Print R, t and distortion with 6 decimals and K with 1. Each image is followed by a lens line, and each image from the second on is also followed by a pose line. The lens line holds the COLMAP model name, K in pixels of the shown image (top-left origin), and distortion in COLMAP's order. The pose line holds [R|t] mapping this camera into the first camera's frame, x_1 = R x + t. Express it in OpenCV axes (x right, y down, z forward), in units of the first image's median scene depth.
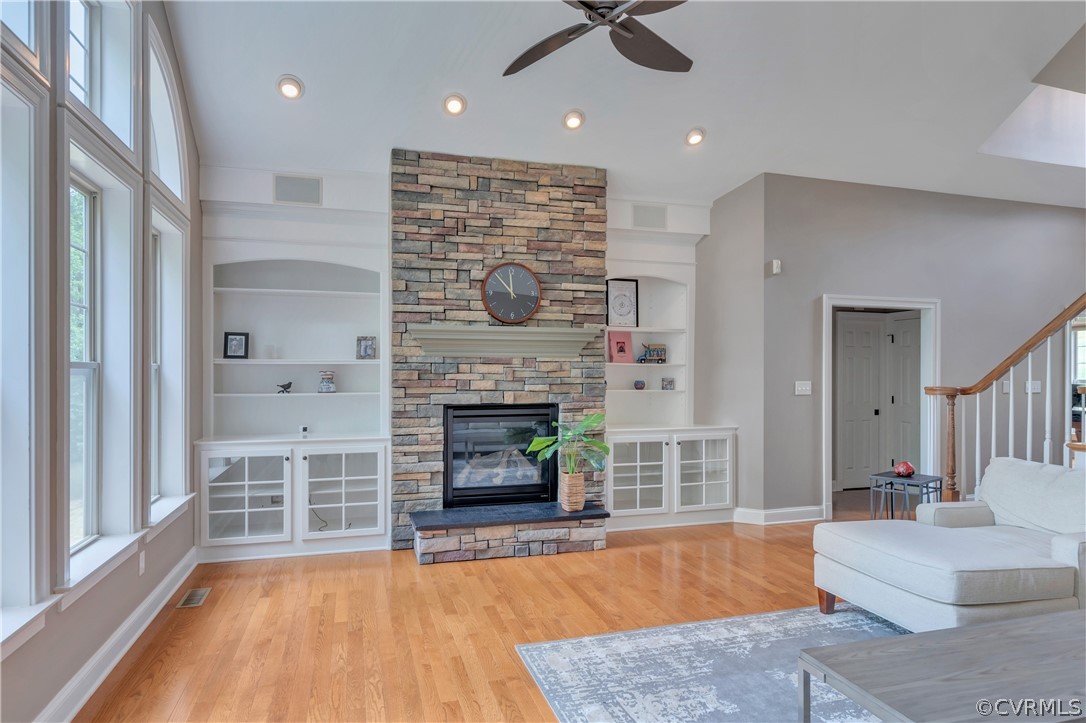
lens RADIAL K [[620.4, 0, 543.8], [0, 620.4, 371.6], [0, 0, 1]] dist [0.002802, 0.000729]
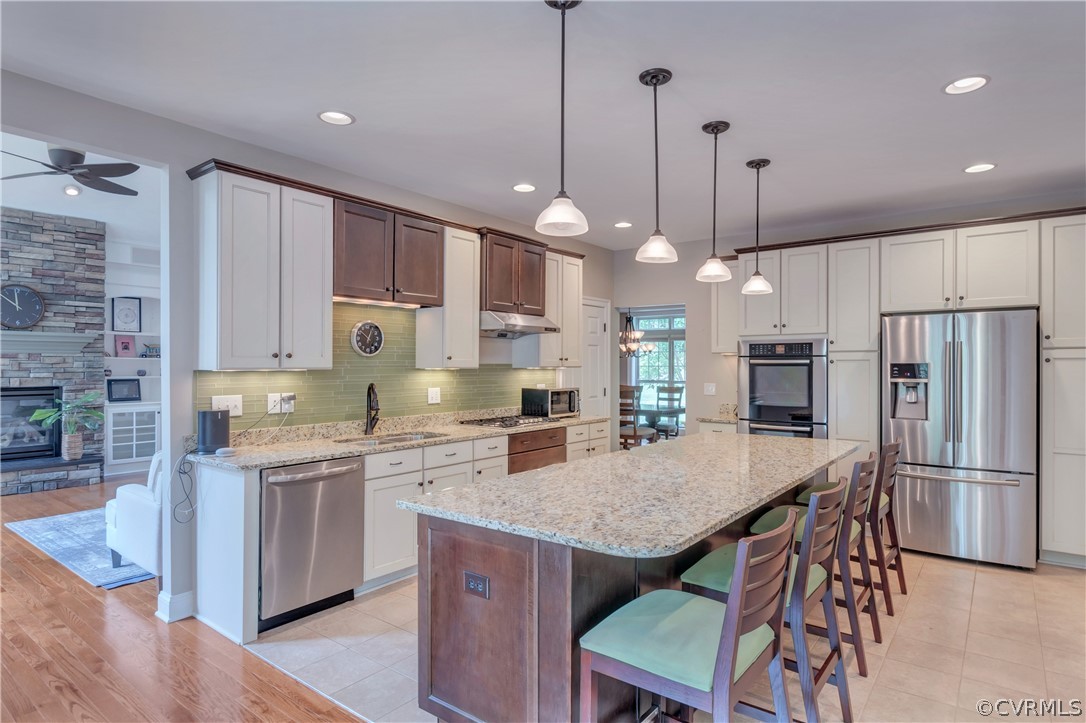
lens RADIAL K [[595.4, 0, 547.4], [0, 595.4, 366.6], [0, 0, 1]] dist [-0.006091, -0.004088]
pose [[0.813293, -0.001318, 0.581853, 0.140520], [-0.001106, 0.999992, 0.003811, 0.000394], [-0.581854, -0.003743, 0.813285, -0.742303]]
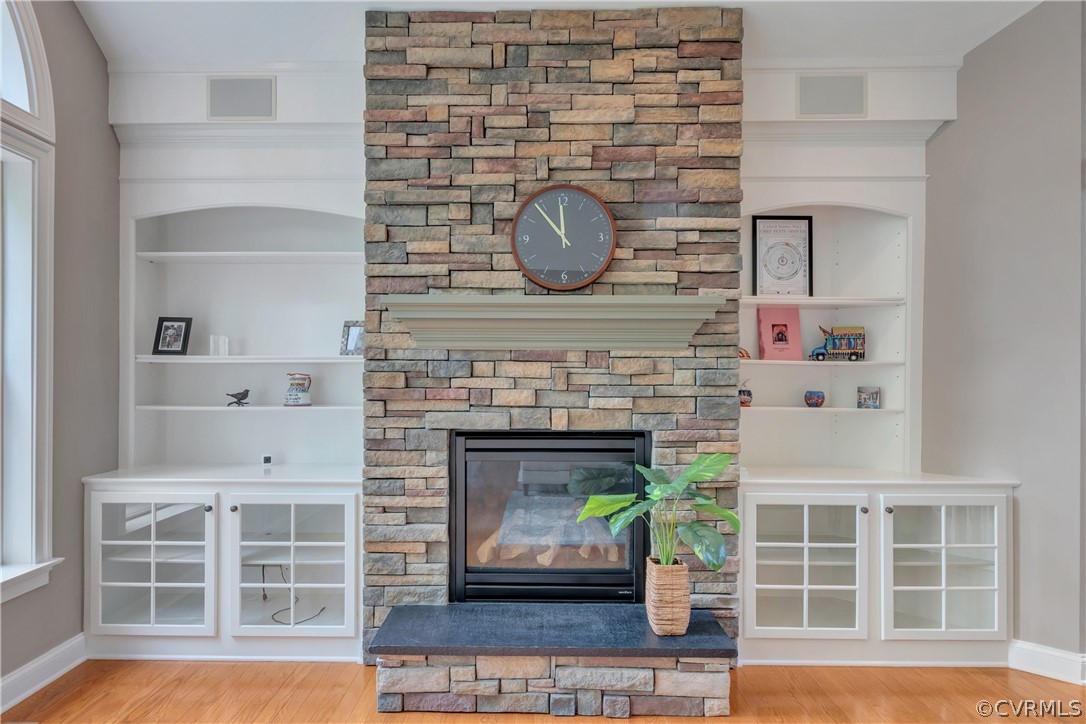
lens RADIAL K [[642.6, 0, 539.5], [0, 642.6, 373.7], [0, 0, 1]] dist [-0.000568, 0.001111]
pose [[0.954840, 0.001531, -0.297116, 0.103331], [-0.002424, 0.999994, -0.002638, 0.000665], [0.297111, 0.003239, 0.954838, 0.420533]]
